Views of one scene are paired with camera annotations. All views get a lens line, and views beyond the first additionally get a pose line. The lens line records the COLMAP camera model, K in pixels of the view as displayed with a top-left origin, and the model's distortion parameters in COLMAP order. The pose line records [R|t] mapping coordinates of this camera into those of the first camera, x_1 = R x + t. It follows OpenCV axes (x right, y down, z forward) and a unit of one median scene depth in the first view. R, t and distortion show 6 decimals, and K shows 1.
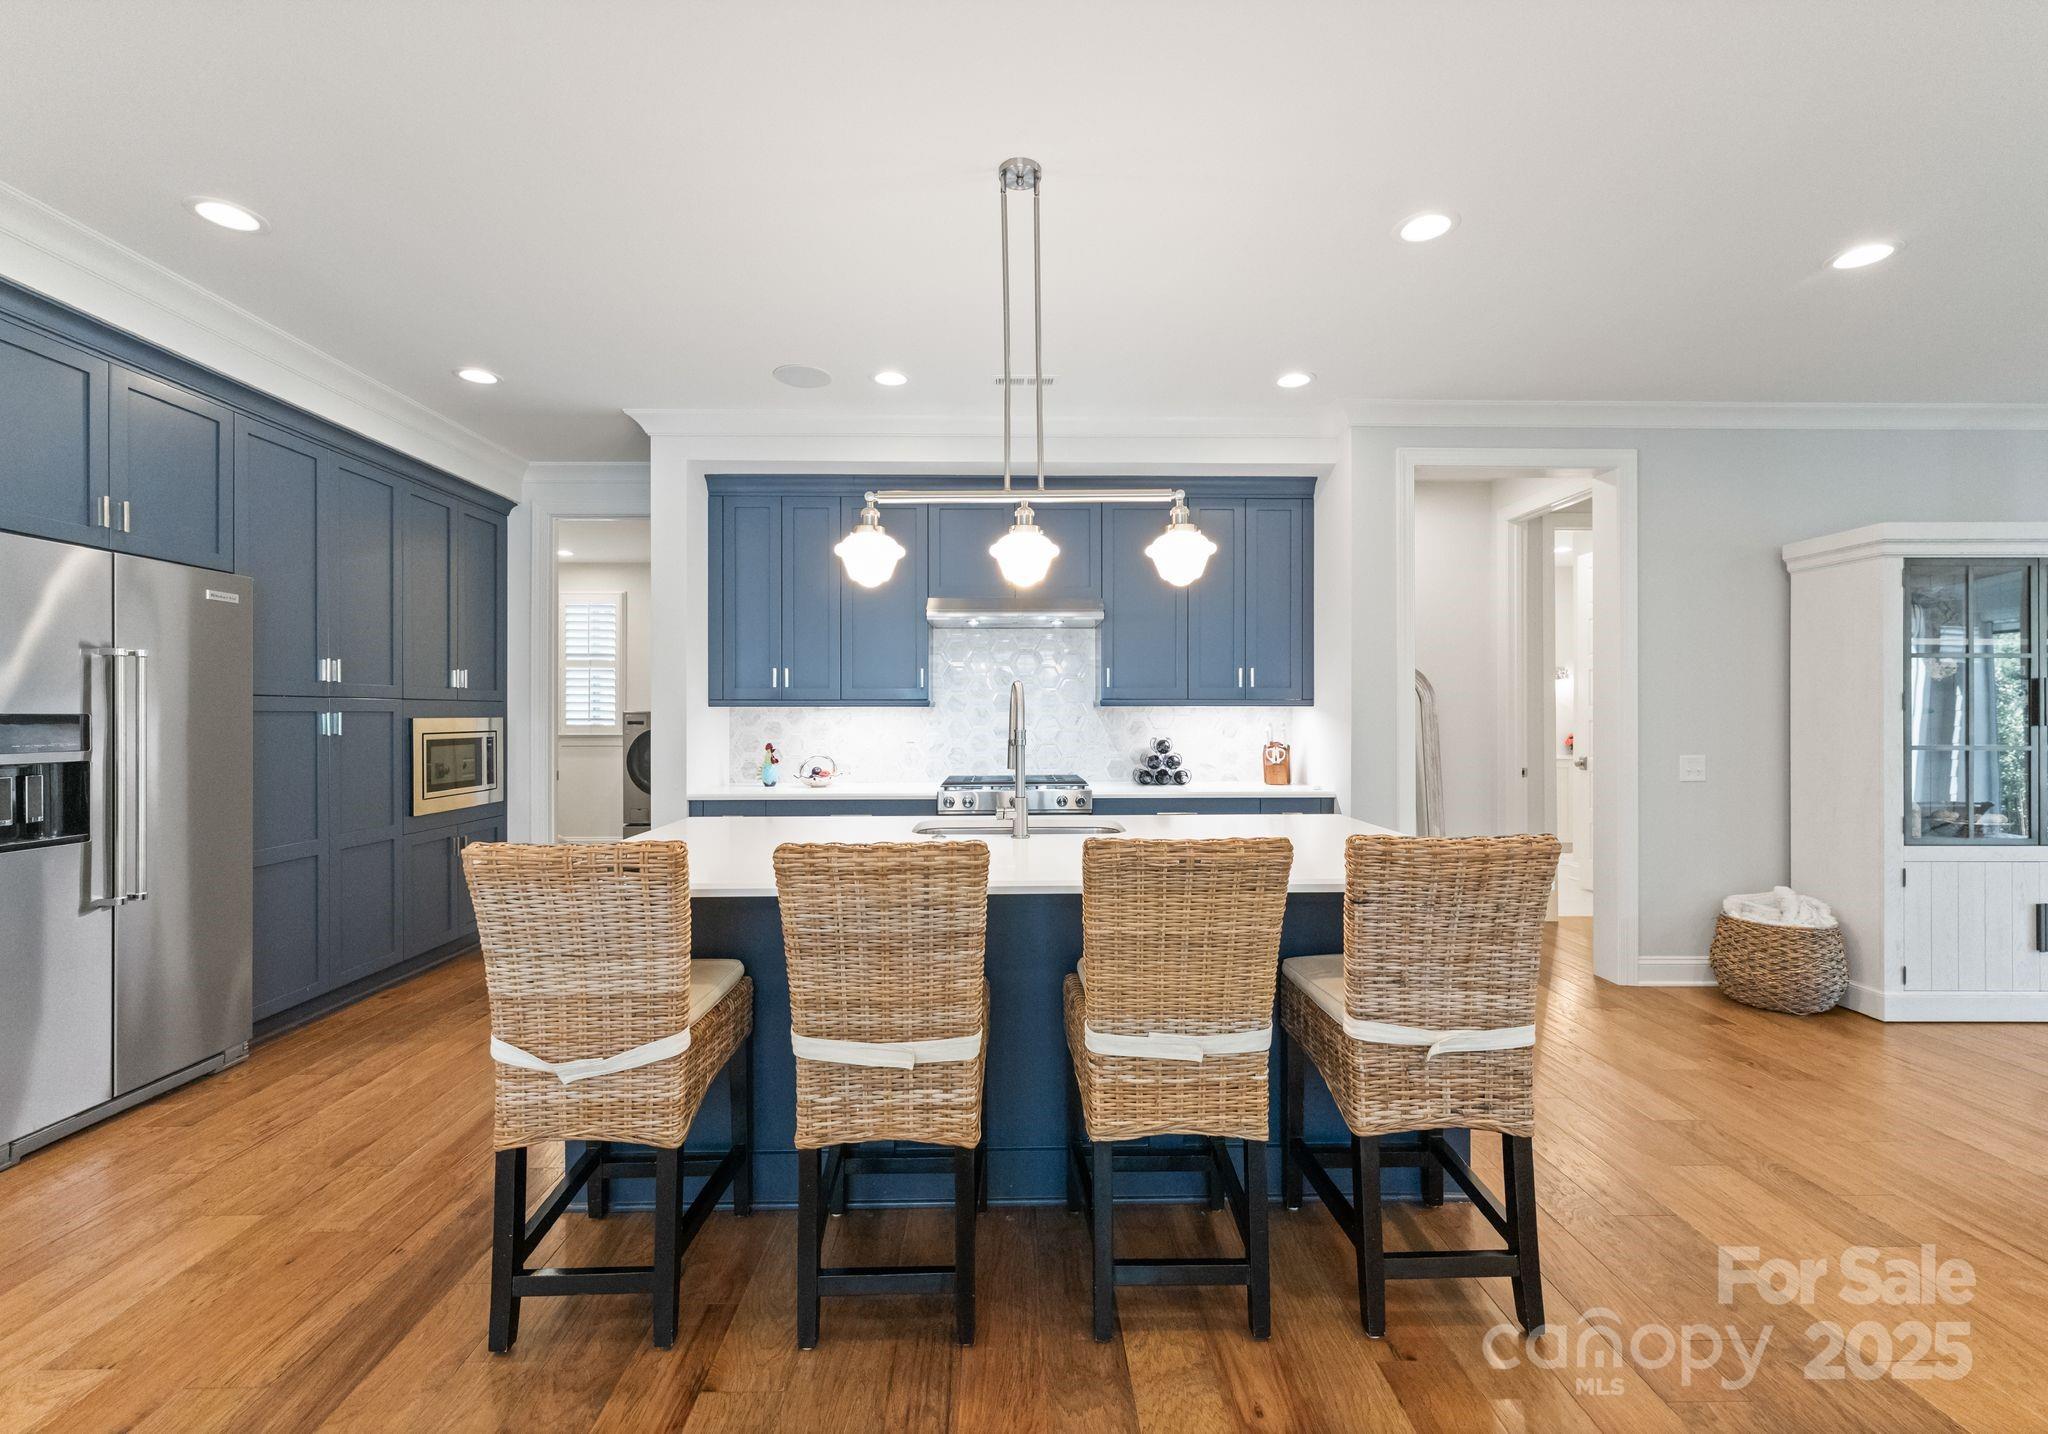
lens RADIAL K [[860.6, 0, 1028.3], [0, 860.6, 720.0], [0, 0, 1]] dist [0.000123, -0.000606]
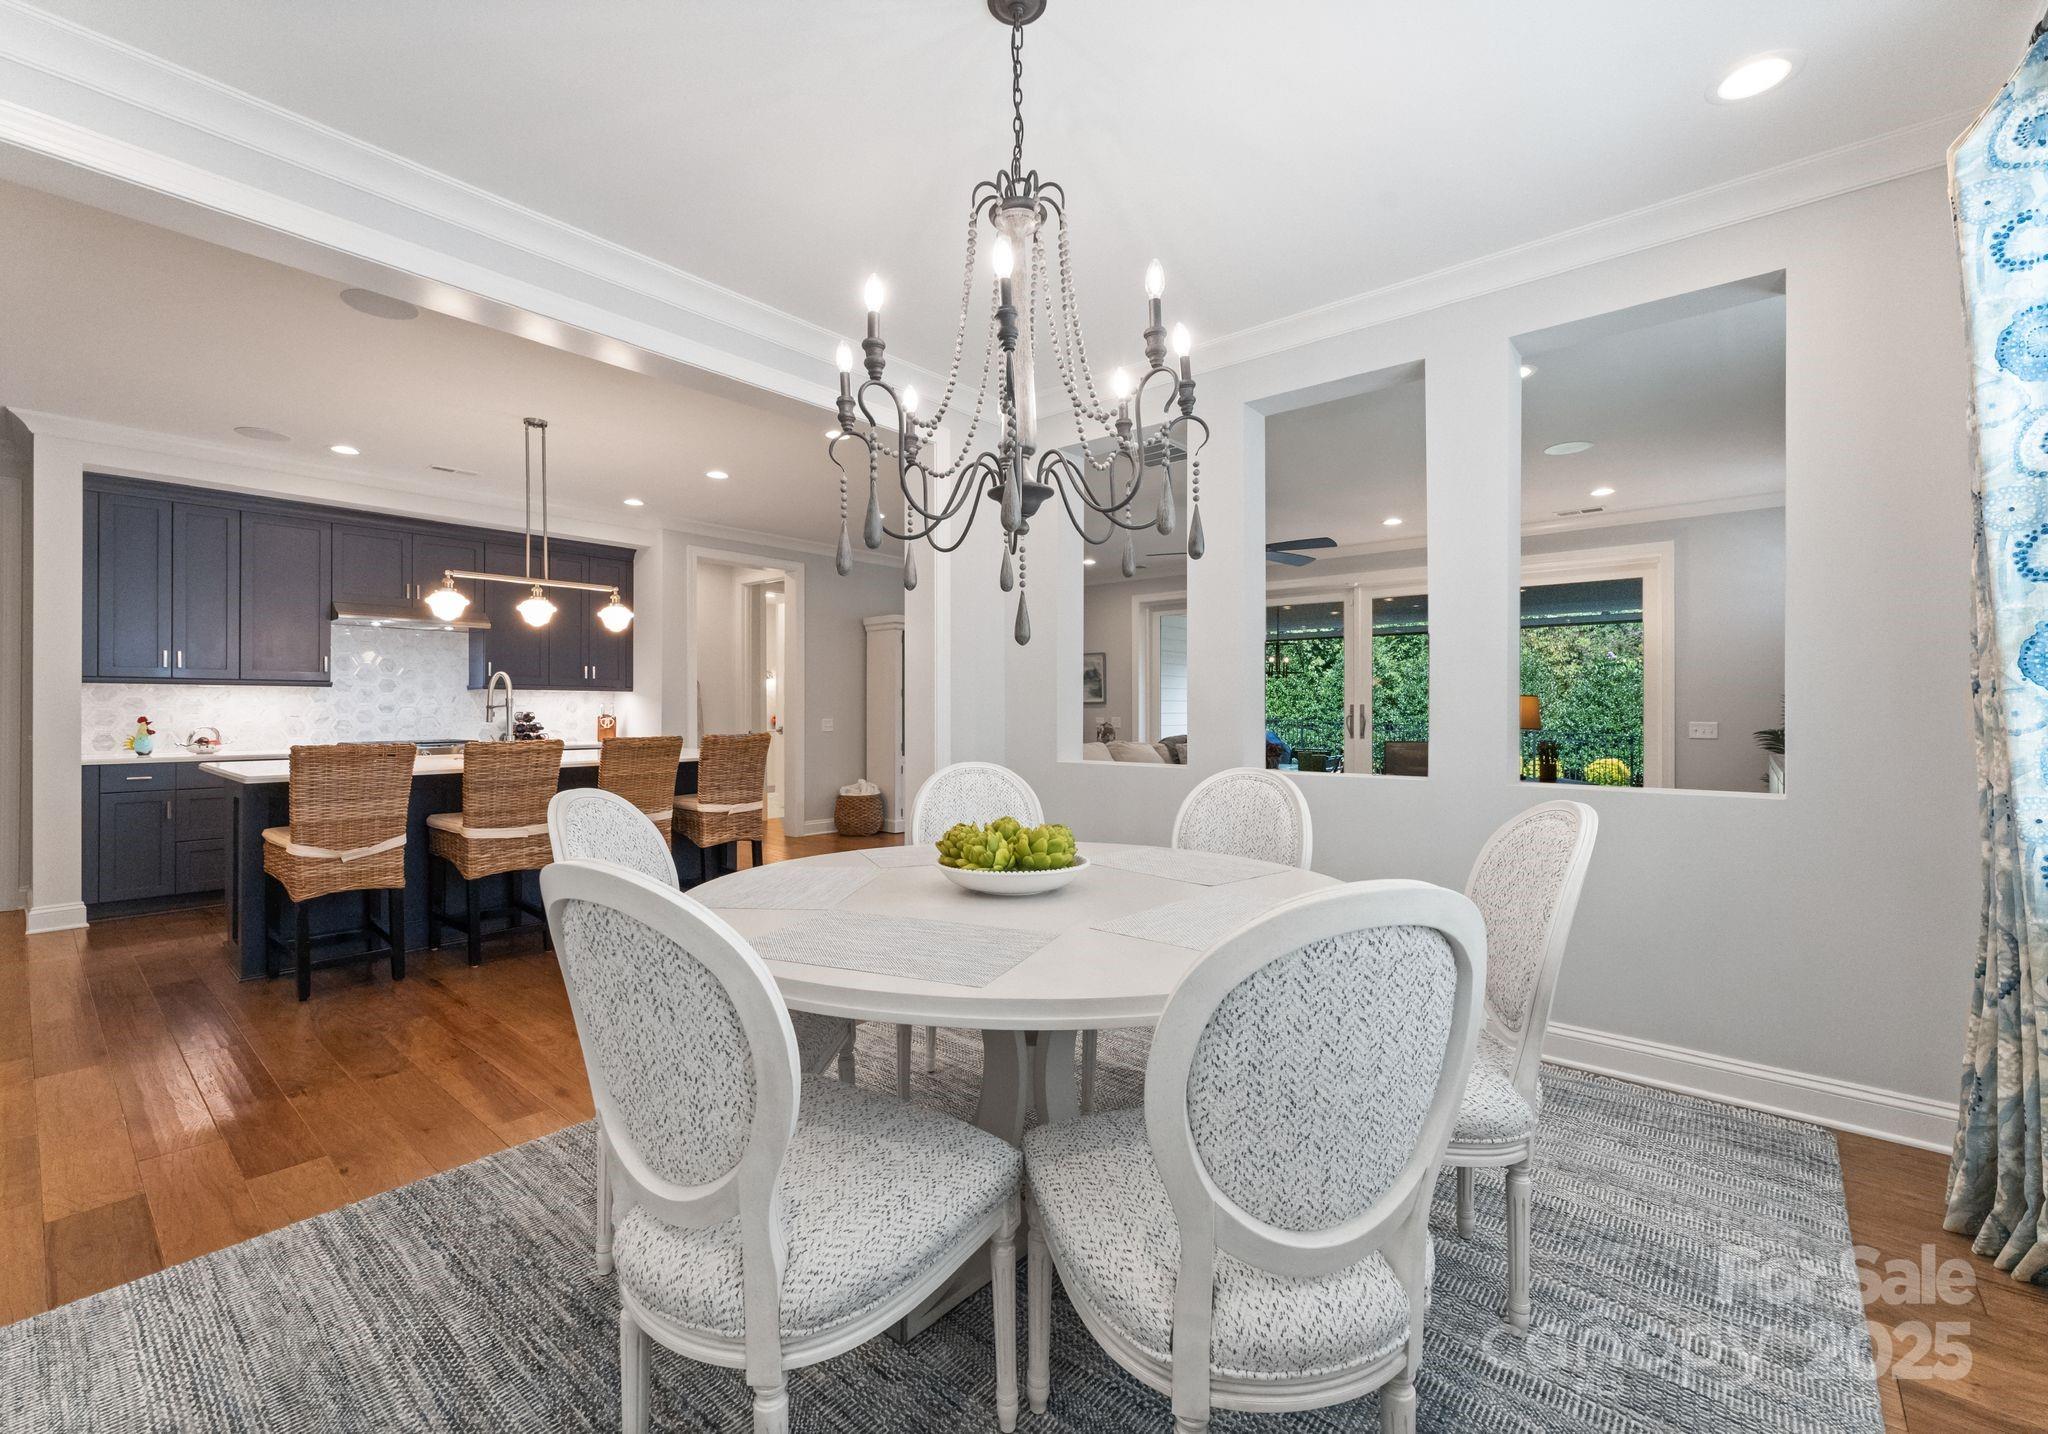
lens RADIAL K [[860.6, 0, 1016.7], [0, 860.6, 704.7], [0, 0, 1]] dist [0.000123, -0.000606]
pose [[0.670184, 0.005904, 0.742171, -0.419542], [0.003191, 0.999936, -0.010835, 0.031062], [-0.742188, 0.009630, 0.670123, -0.669123]]
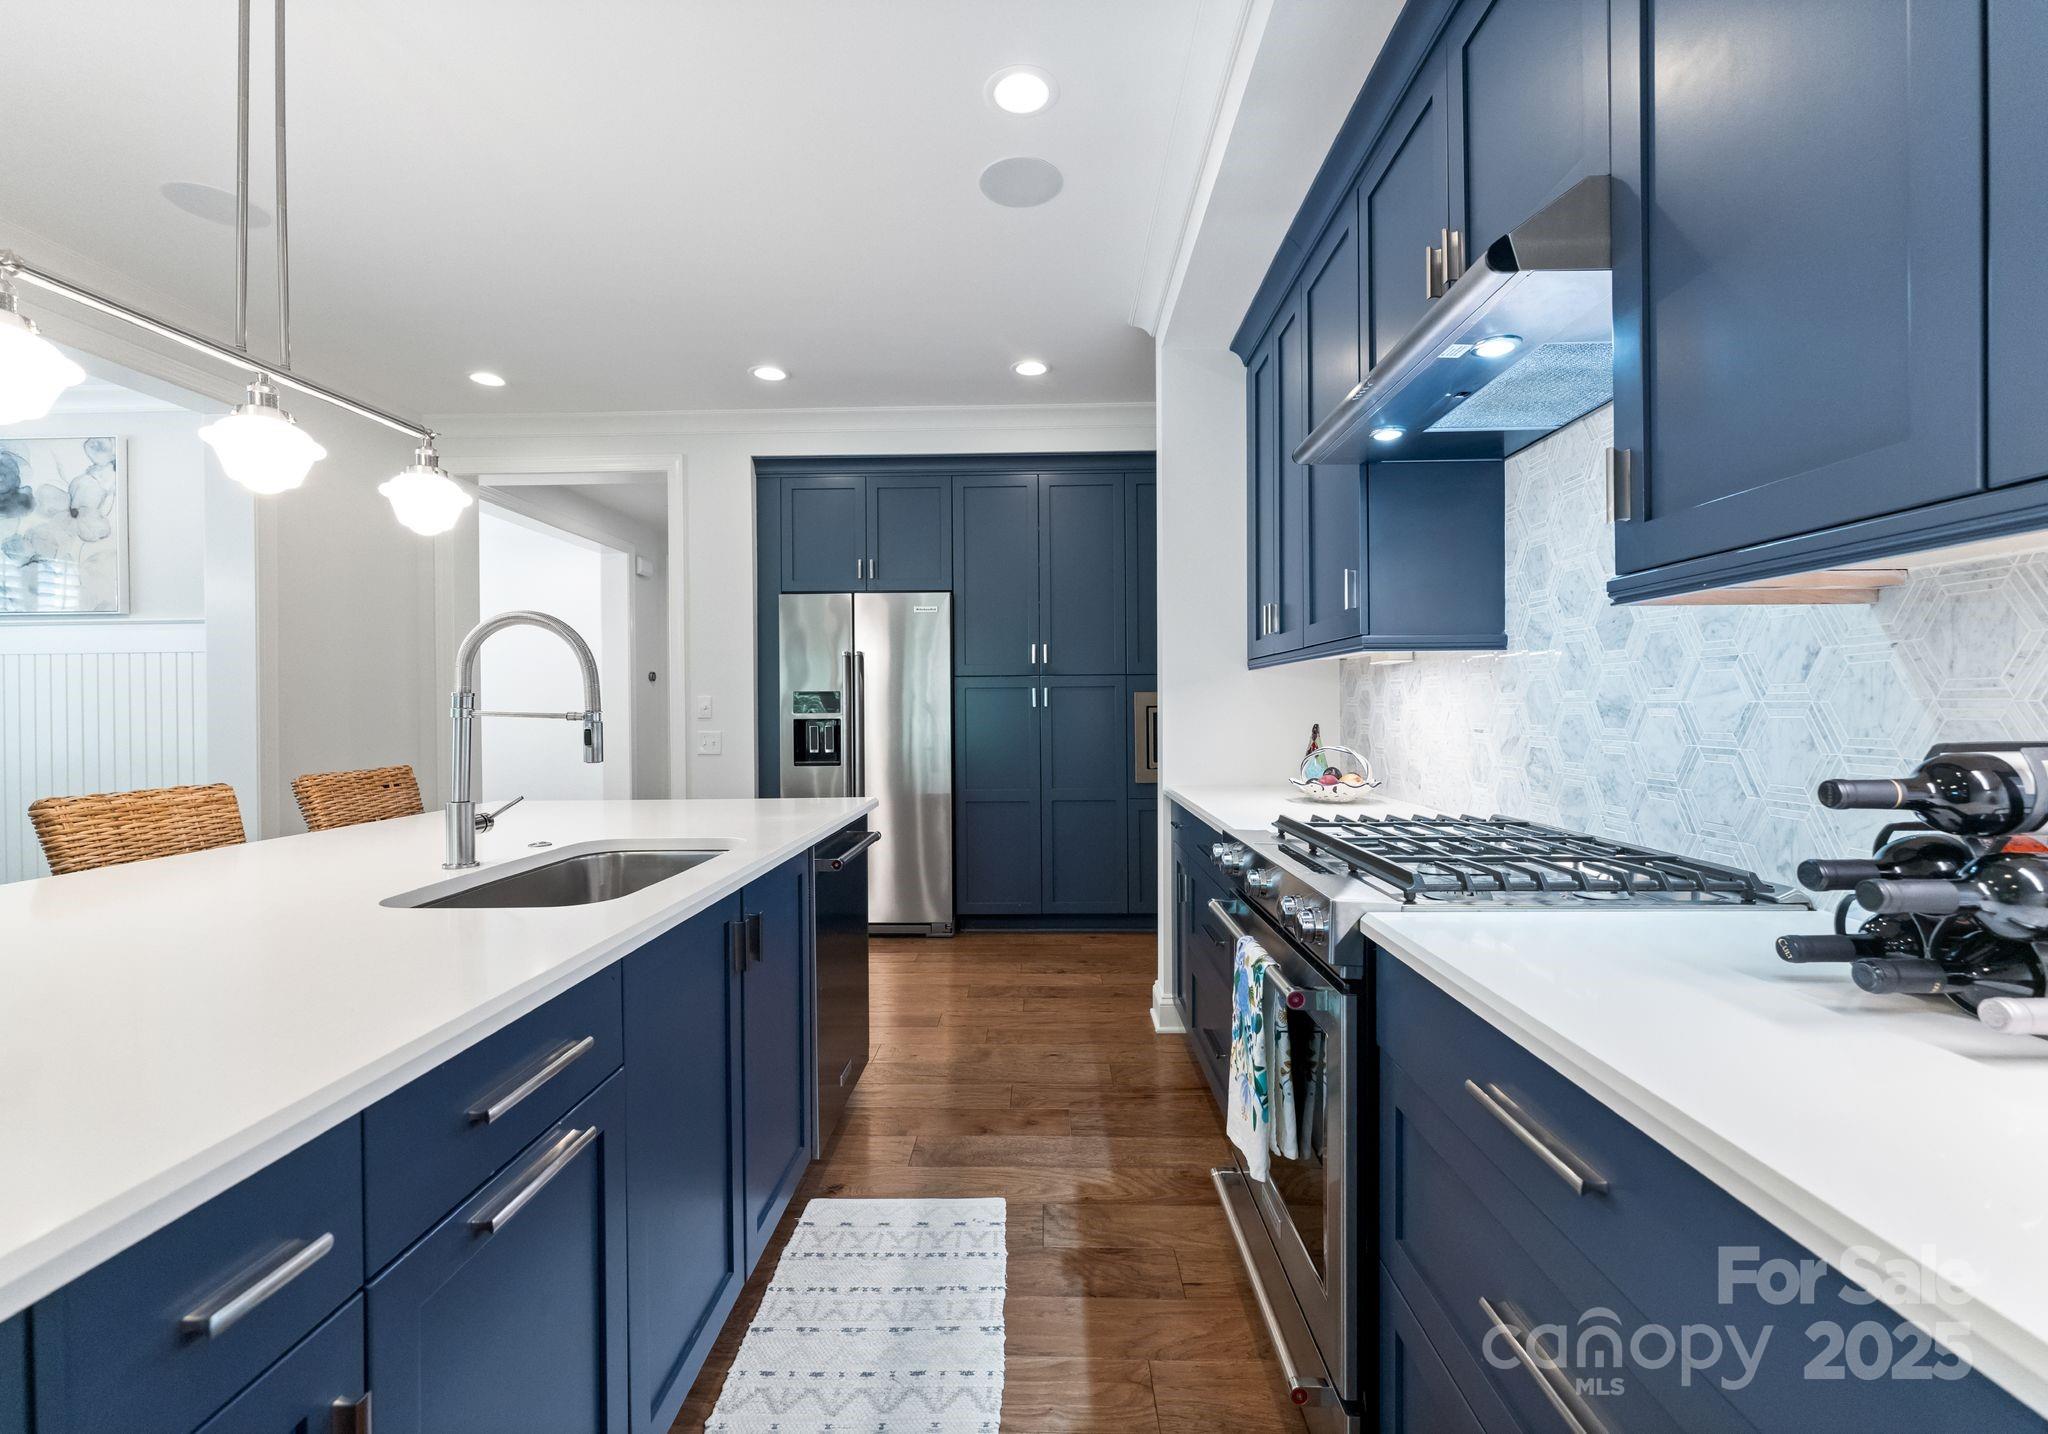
lens RADIAL K [[860.6, 0, 1019.7], [0, 860.6, 709.6], [0, 0, 1]] dist [0.000123, -0.000606]
pose [[-0.048081, 0.004459, -0.998834, 0.380116], [0.004664, 0.999980, 0.004239, 0.014362], [0.998833, -0.004455, -0.048100, 0.928088]]
